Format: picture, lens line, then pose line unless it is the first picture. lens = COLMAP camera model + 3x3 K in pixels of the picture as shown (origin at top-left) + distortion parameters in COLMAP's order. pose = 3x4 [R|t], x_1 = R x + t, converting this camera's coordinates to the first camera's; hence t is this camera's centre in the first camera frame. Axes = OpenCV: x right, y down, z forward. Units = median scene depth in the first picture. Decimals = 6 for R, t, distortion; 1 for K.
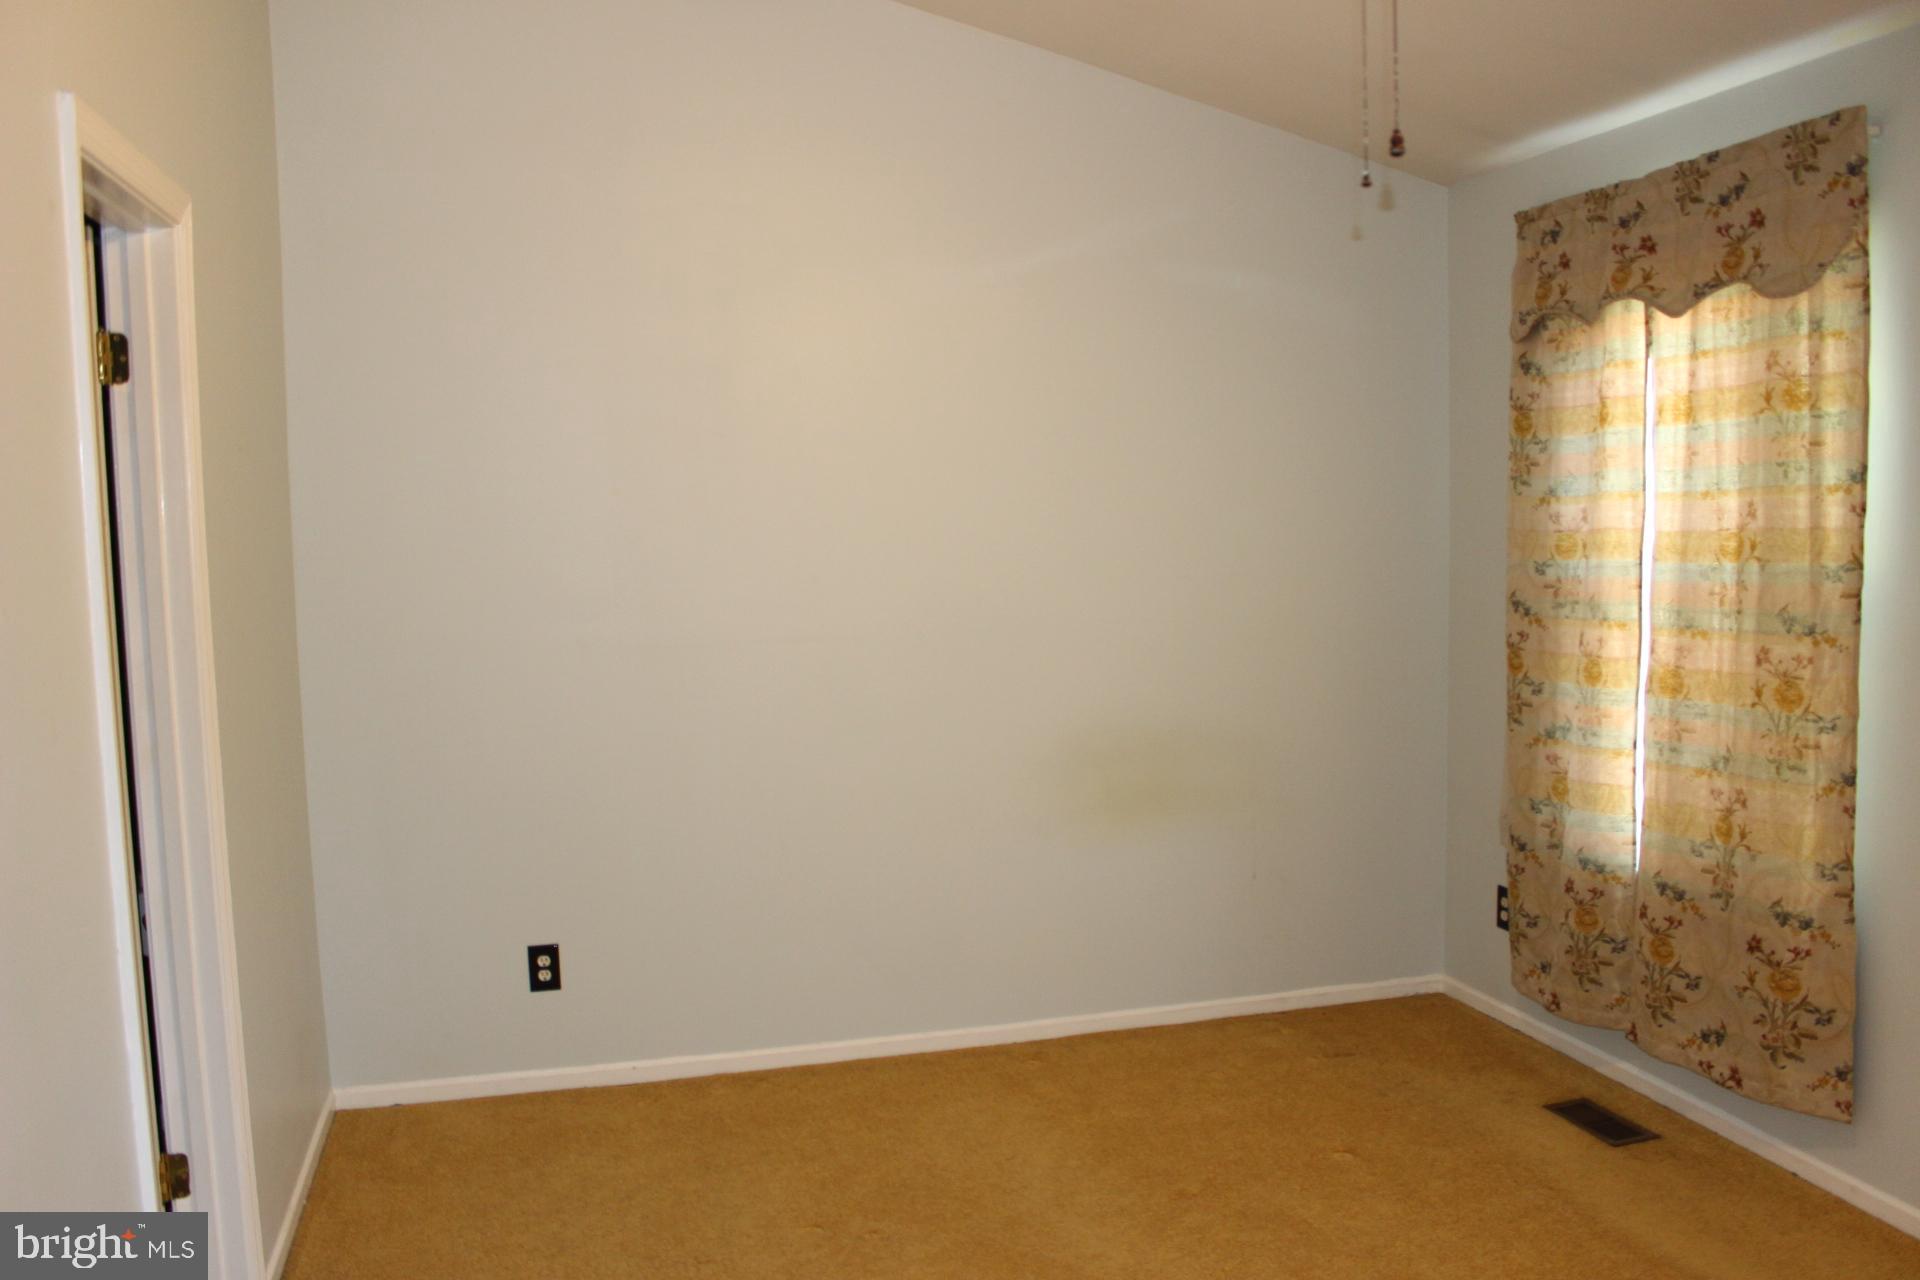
lens RADIAL K [[1595.0, 0, 965.0], [0, 1595.0, 645.4], [0, 0, 1]] dist [-0.157809, 0.128976]
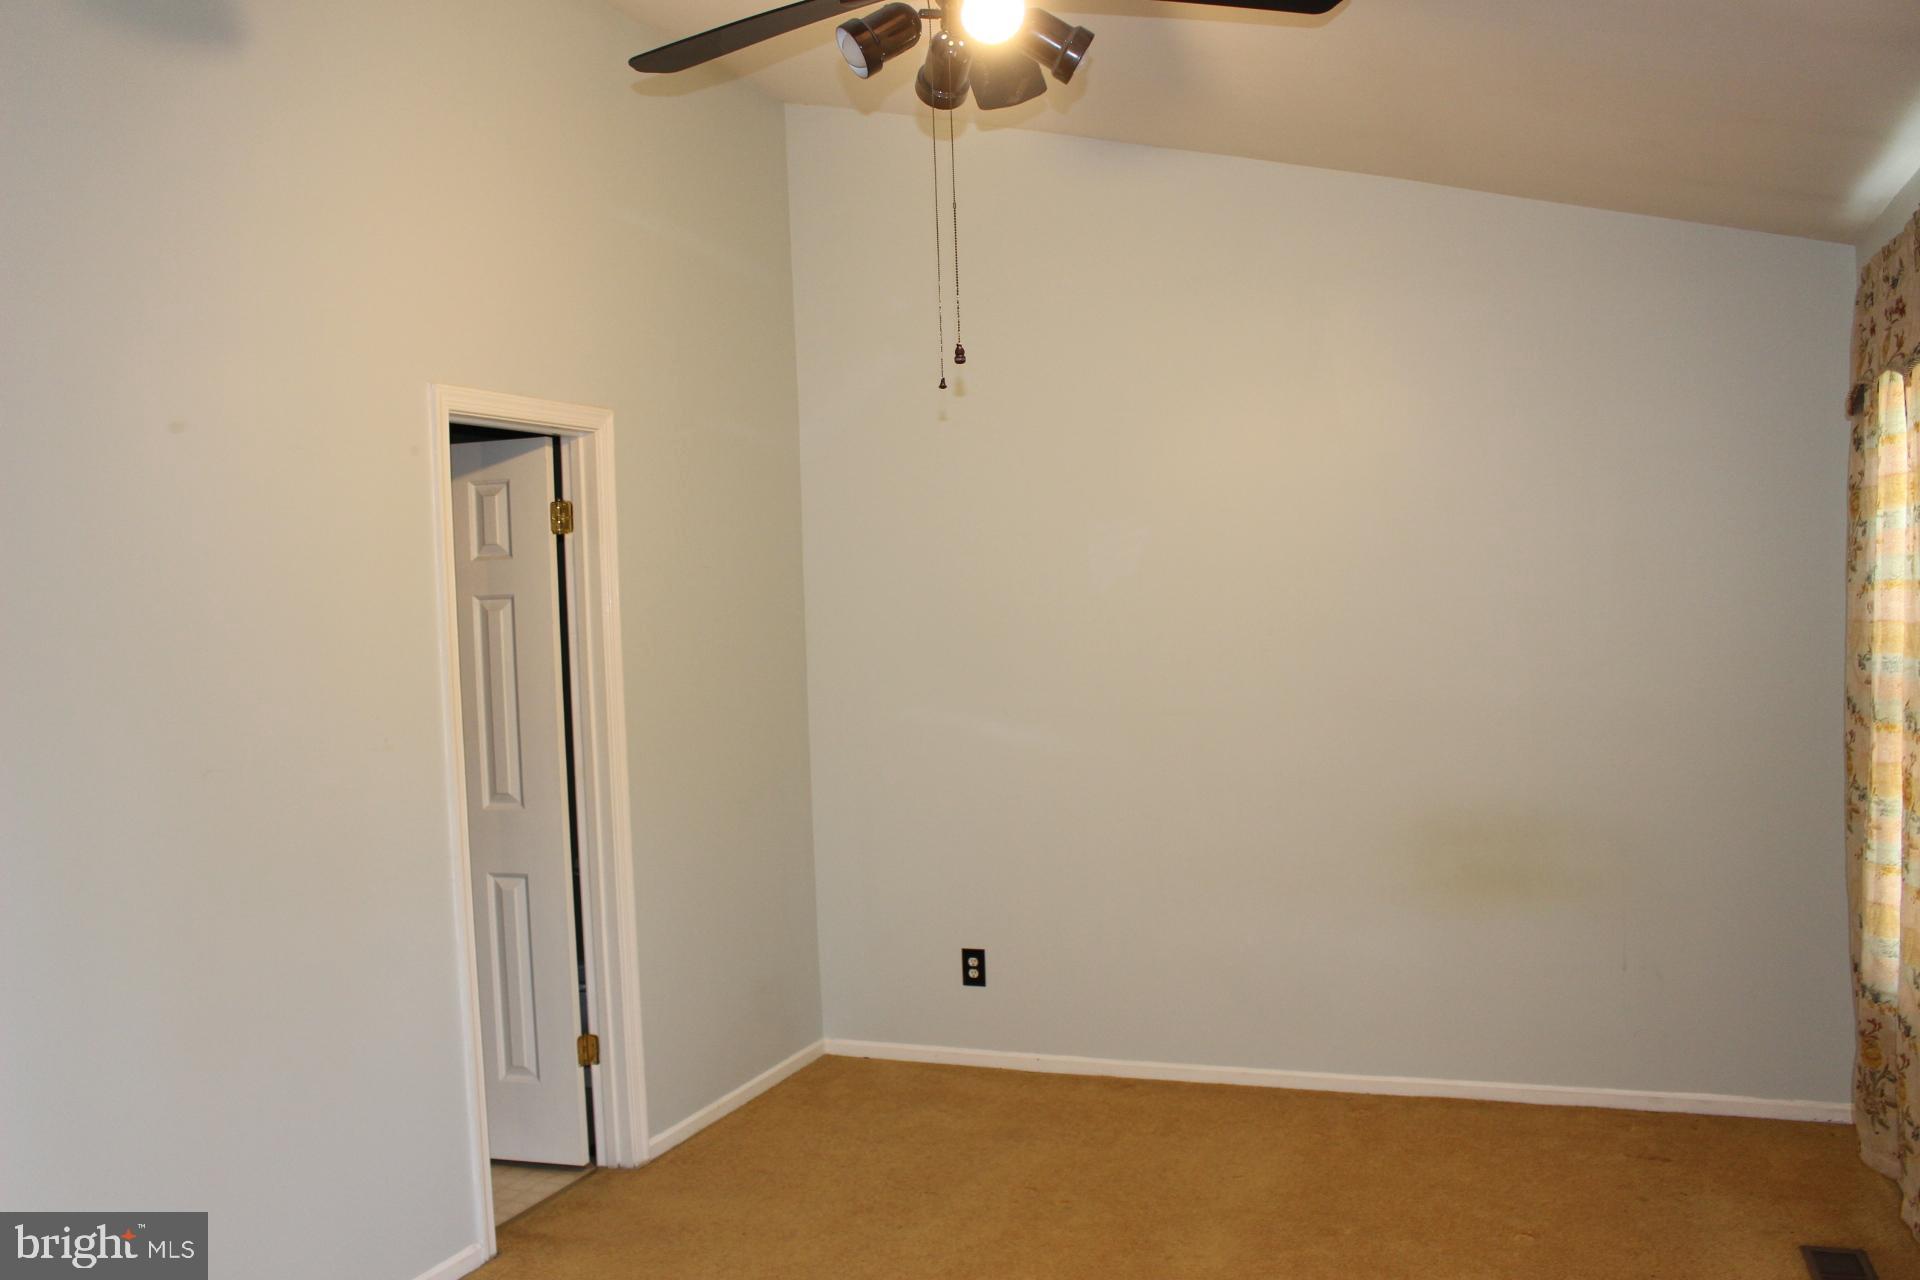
lens RADIAL K [[1595.0, 0, 965.0], [0, 1595.0, 645.4], [0, 0, 1]] dist [-0.157809, 0.128976]
pose [[0.802857, 0.010888, -0.596072, 0.479291], [-0.033418, 0.999083, -0.026763, -0.017510], [0.595234, 0.041406, 0.802485, -0.031619]]
